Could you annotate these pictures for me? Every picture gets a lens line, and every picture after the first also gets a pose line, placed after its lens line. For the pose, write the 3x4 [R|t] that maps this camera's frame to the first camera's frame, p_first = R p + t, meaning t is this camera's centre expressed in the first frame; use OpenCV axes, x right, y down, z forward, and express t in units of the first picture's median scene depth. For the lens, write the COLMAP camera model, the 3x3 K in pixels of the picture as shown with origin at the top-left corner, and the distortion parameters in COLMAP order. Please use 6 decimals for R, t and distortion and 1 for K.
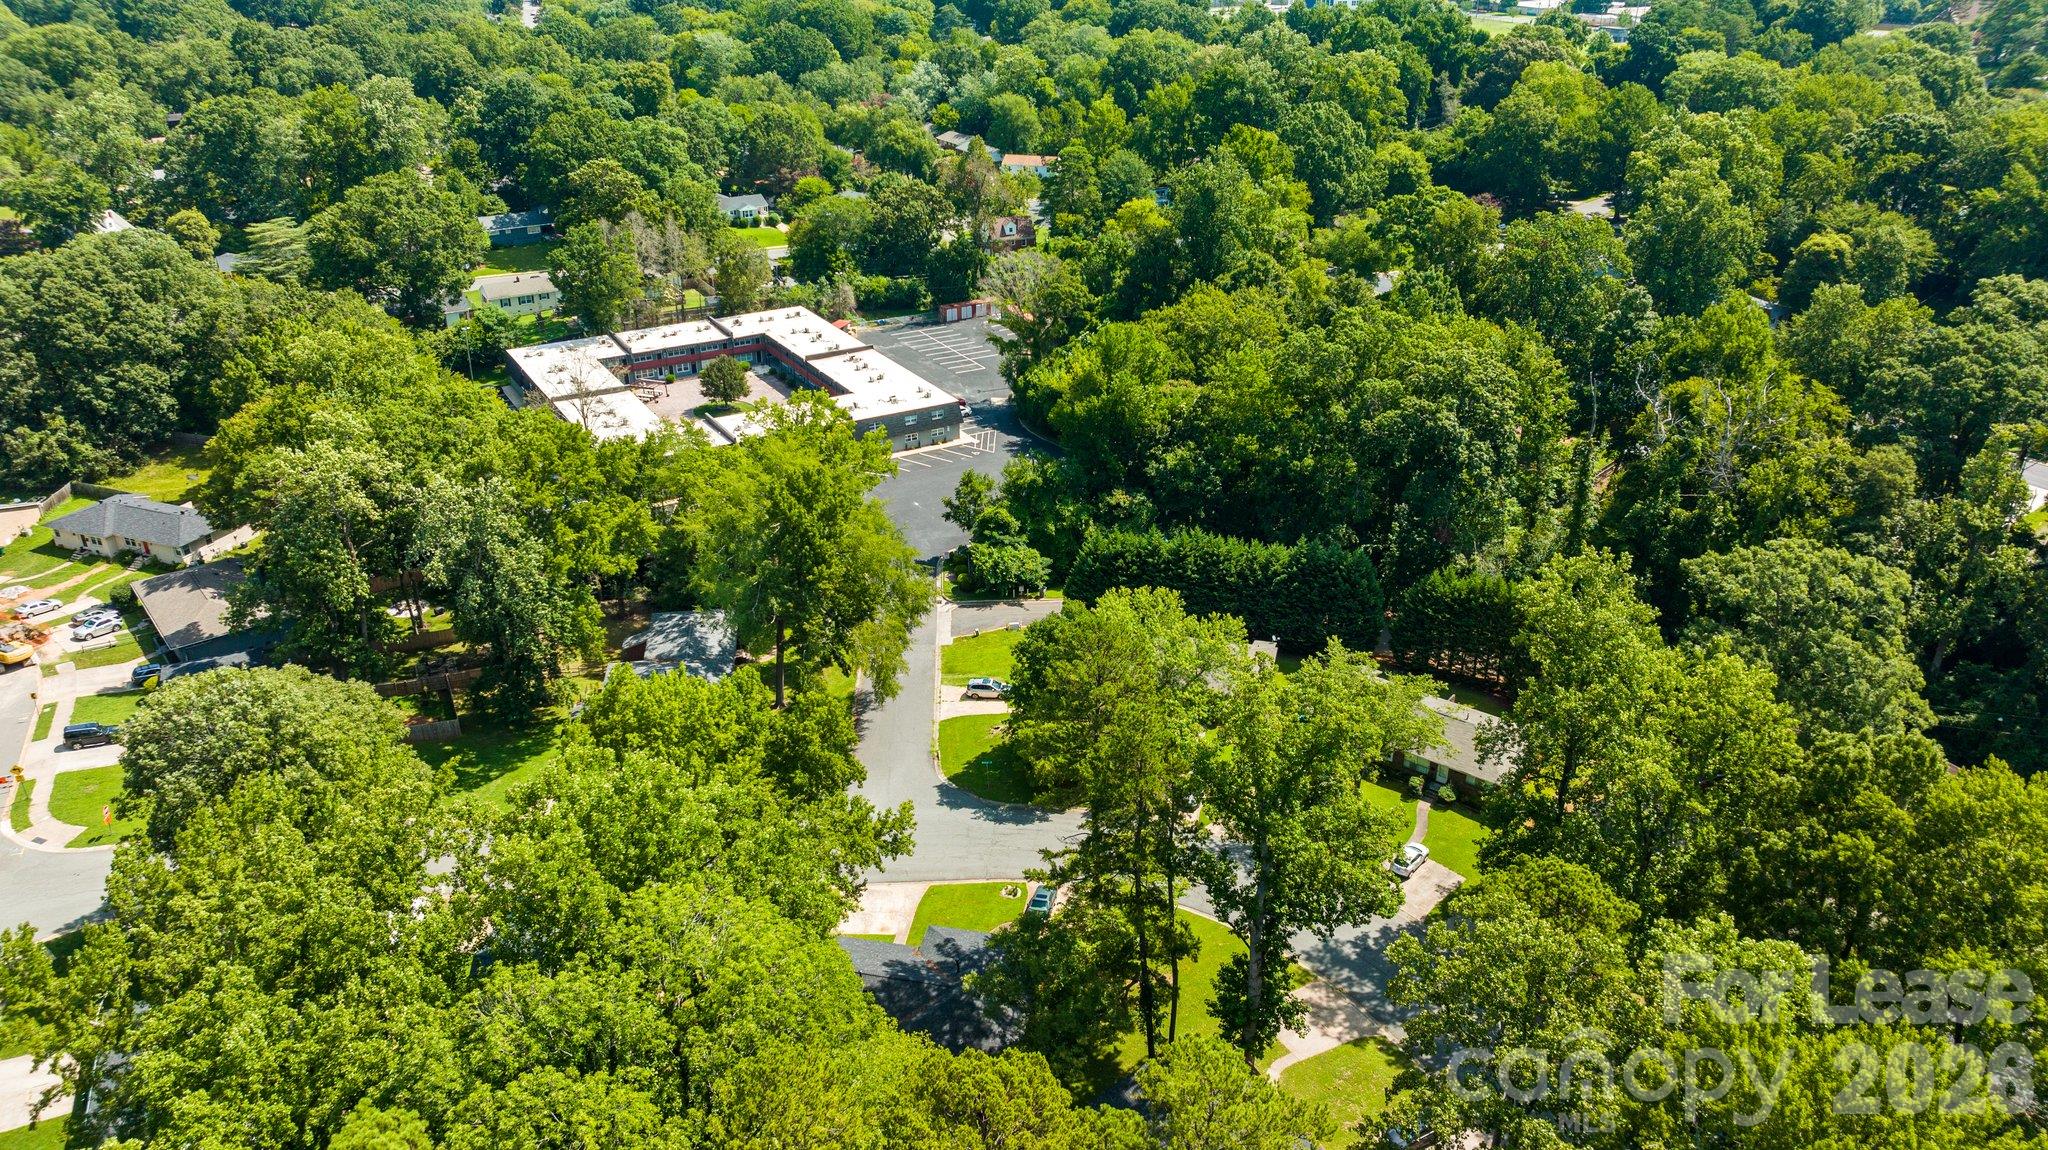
lens RADIAL K [[1441.4, 0, 1024.0], [0, 1441.4, 575.0], [0, 0, 1]] dist [-0.022252, -0.004181]
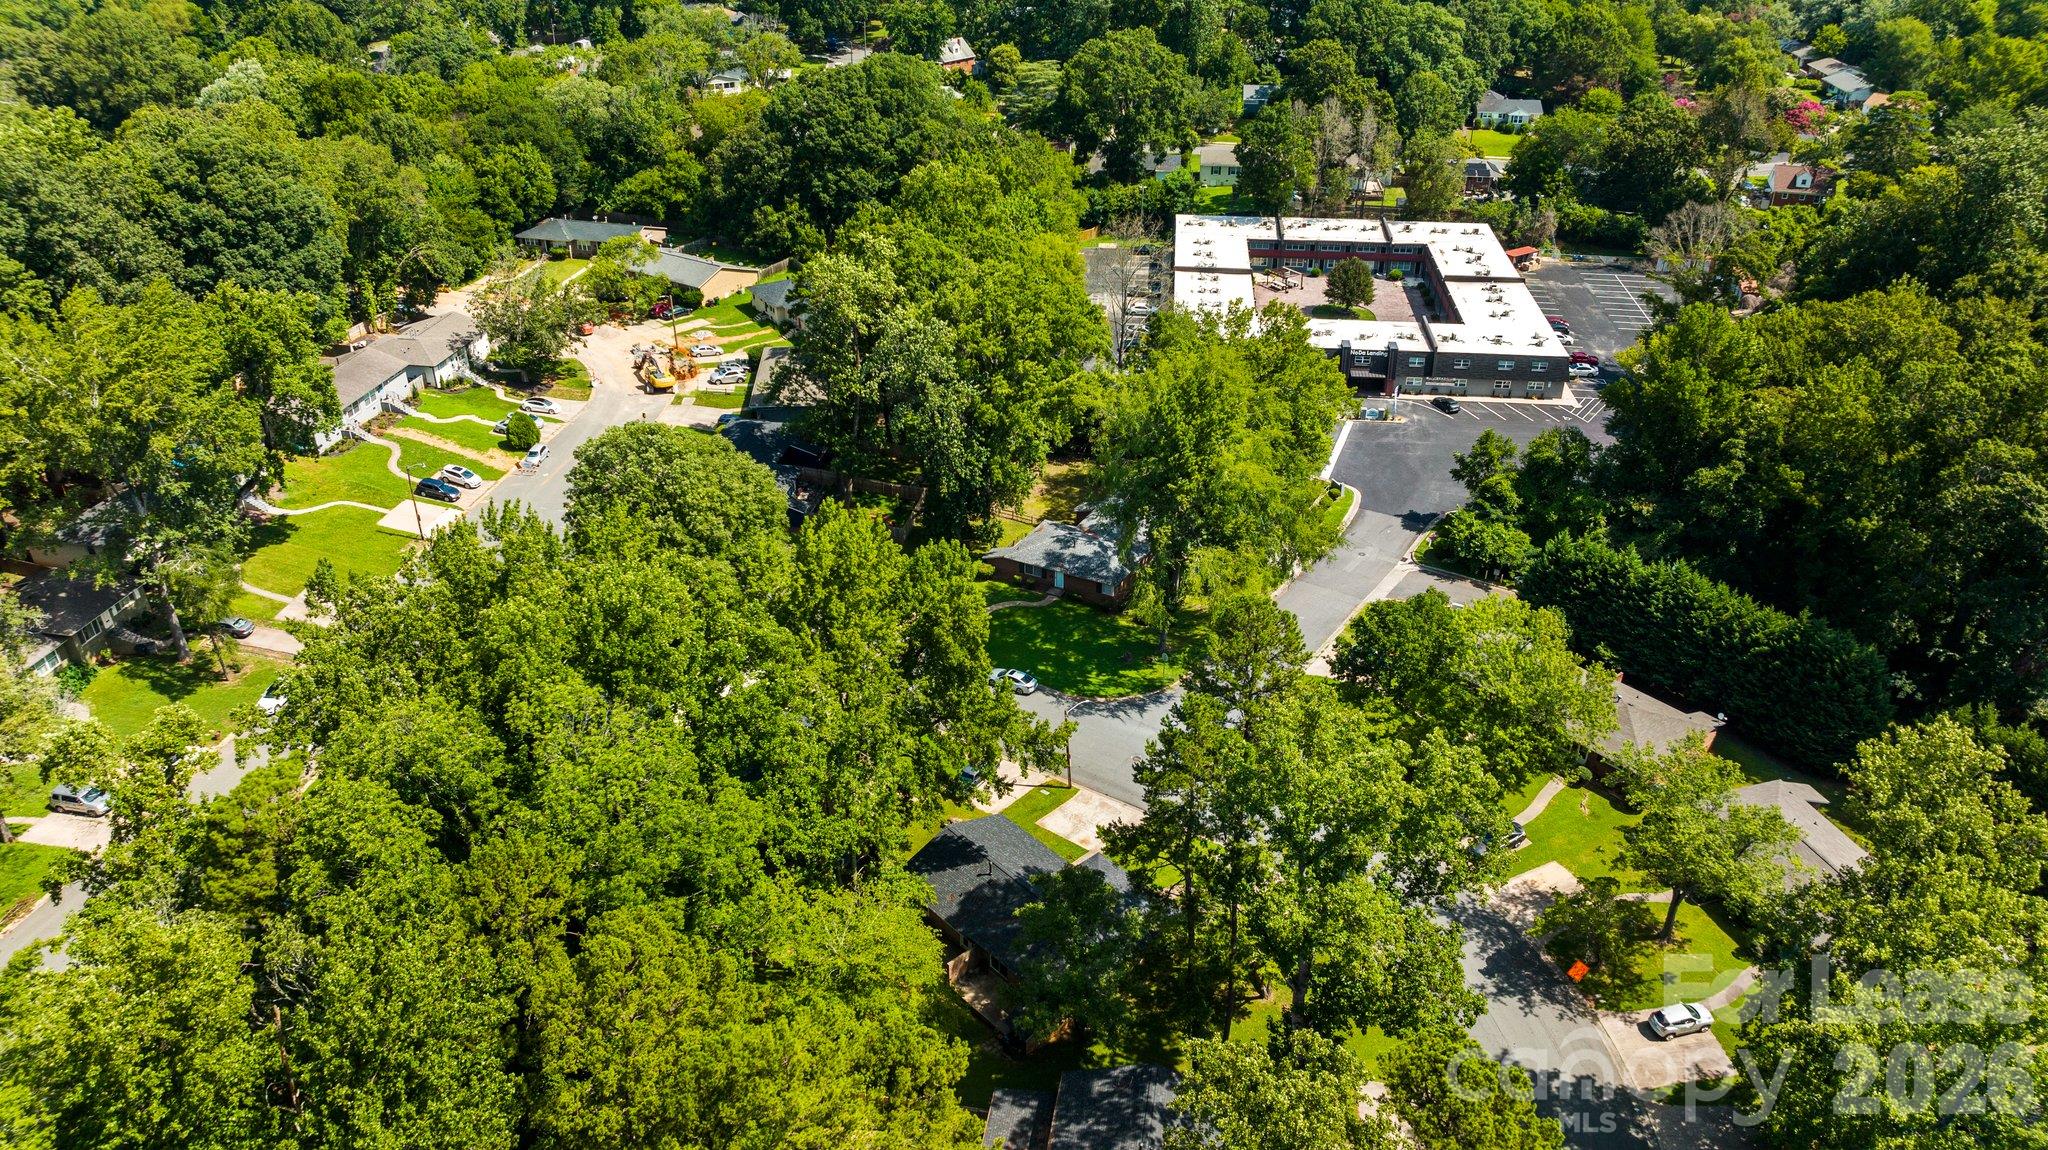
lens RADIAL K [[1441.4, 0, 1024.0], [0, 1441.4, 575.0], [0, 0, 1]] dist [-0.022252, -0.004181]
pose [[0.806270, 0.296361, -0.511957, 0.165600], [-0.258360, 0.954964, 0.145923, -0.032646], [0.532146, 0.014616, 0.846526, 0.069656]]
